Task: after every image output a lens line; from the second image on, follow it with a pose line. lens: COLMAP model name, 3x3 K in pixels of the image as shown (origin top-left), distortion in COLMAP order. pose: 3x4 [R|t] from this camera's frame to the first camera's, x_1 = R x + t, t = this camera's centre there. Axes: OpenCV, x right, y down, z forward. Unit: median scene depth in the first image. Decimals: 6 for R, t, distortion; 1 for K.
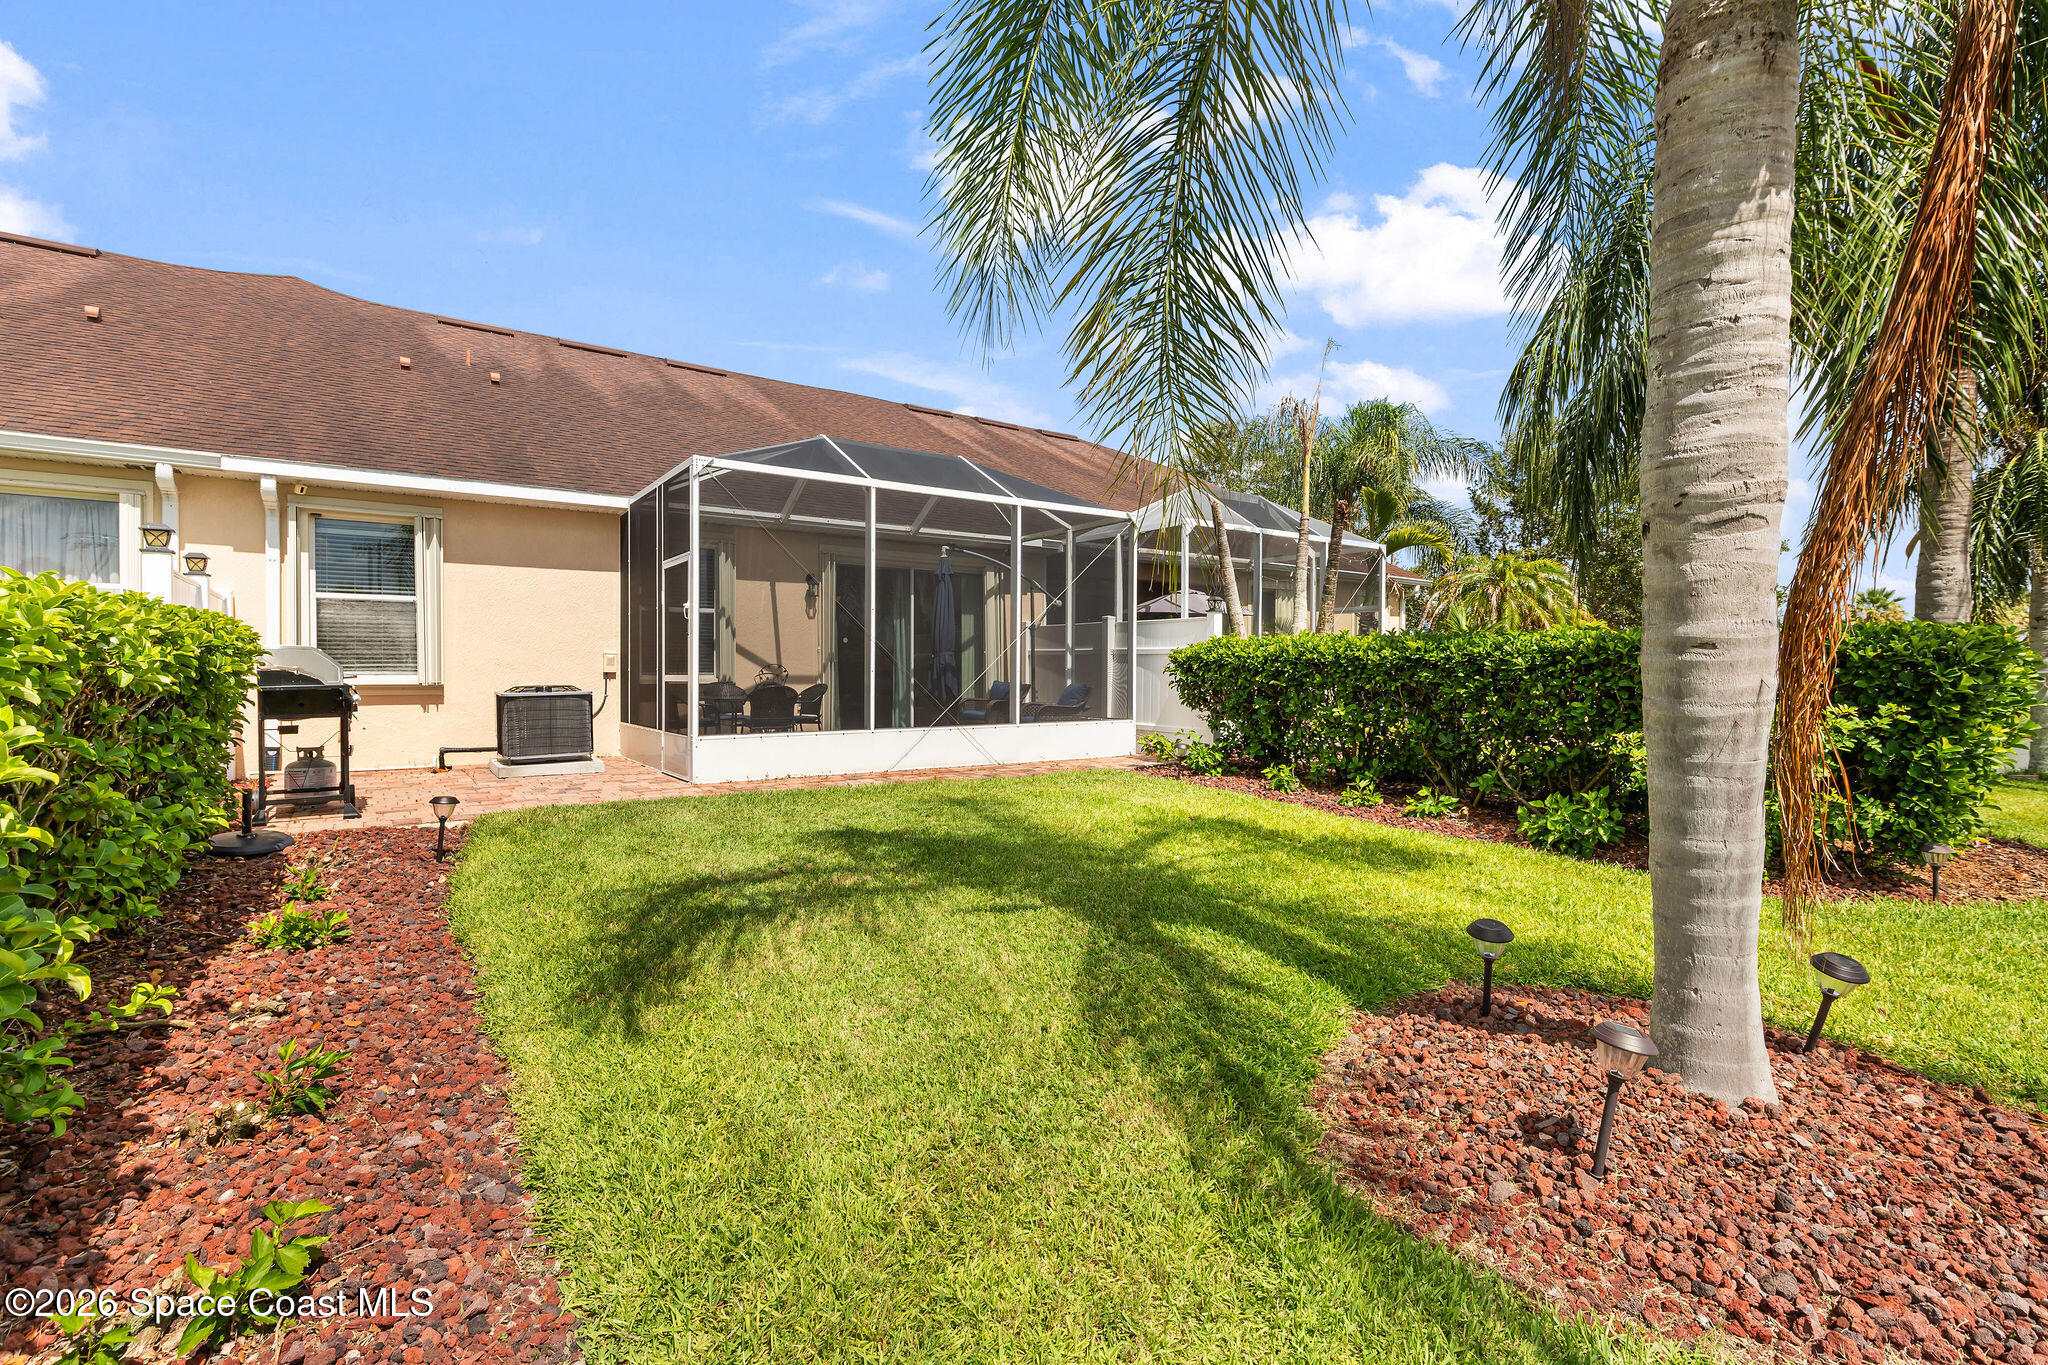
lens RADIAL K [[941.5, 0, 1036.9], [0, 941.5, 680.9], [0, 0, 1]] dist [0.005942, -0.000442]
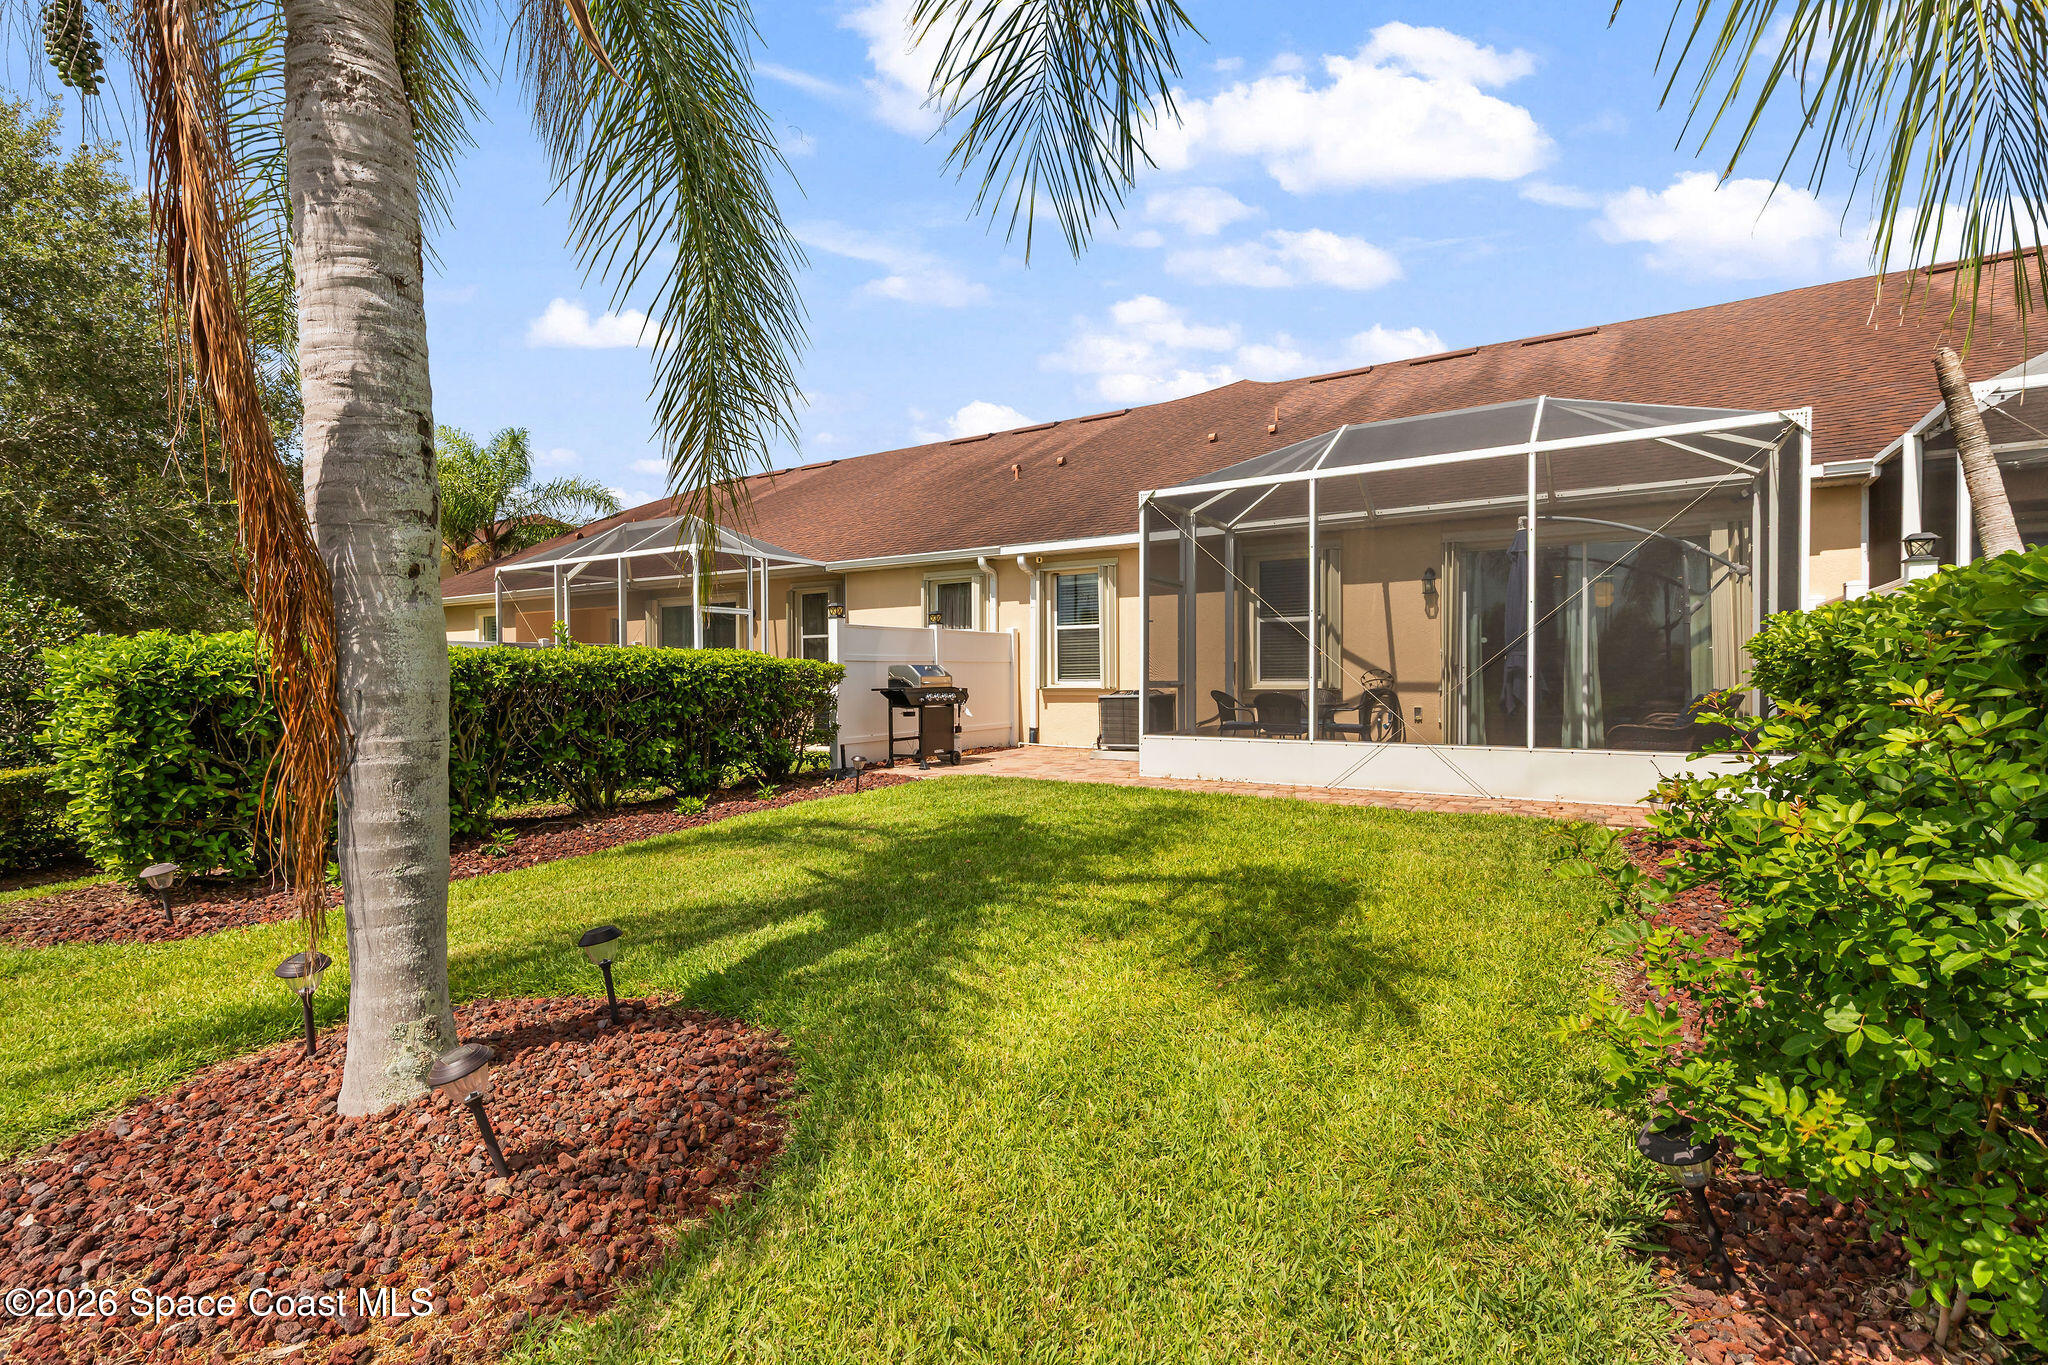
lens RADIAL K [[941.5, 0, 1036.9], [0, 941.5, 684.5], [0, 0, 1]] dist [0.005942, -0.000442]
pose [[0.368284, 0.005159, -0.929699, 0.567517], [-0.003877, 0.999984, 0.004013, -0.006350], [0.929705, 0.002127, 0.368298, 0.391115]]
